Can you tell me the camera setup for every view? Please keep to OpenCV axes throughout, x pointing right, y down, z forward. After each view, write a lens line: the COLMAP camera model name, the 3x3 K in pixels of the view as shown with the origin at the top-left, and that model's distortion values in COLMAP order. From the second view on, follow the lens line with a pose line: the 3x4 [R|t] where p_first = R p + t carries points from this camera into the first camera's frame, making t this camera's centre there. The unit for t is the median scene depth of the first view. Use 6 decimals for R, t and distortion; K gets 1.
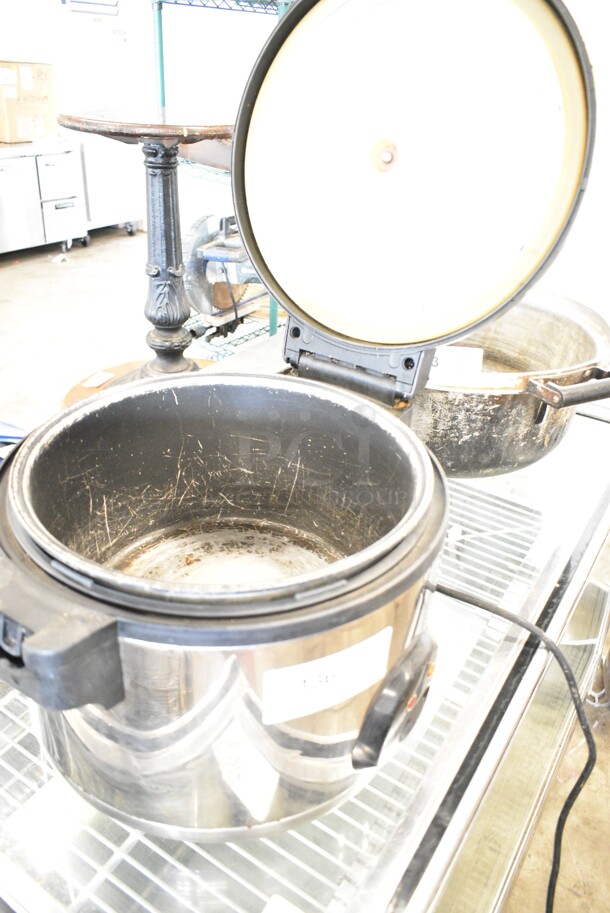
lens RADIAL K [[714.9, 0, 305.0], [0, 714.9, 456.5], [0, 0, 1]] dist [-0.000336, 0.000920]
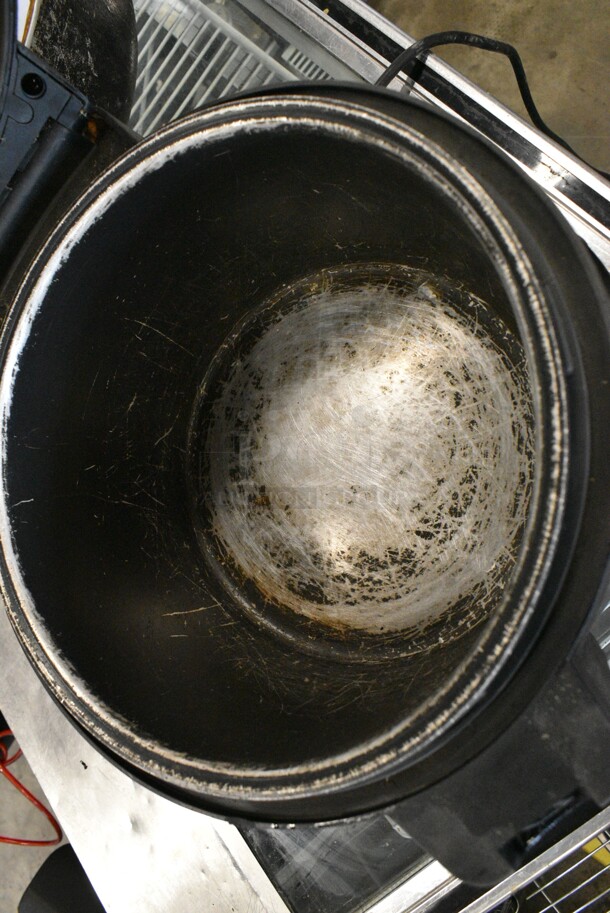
lens RADIAL K [[714.9, 0, 305.0], [0, 714.9, 456.5], [0, 0, 1]] dist [-0.000336, 0.000920]
pose [[0.178664, -0.979383, -0.094278, -0.039041], [0.863048, 0.109984, 0.493002, -0.169711], [-0.472469, -0.169448, 0.864905, 0.341117]]
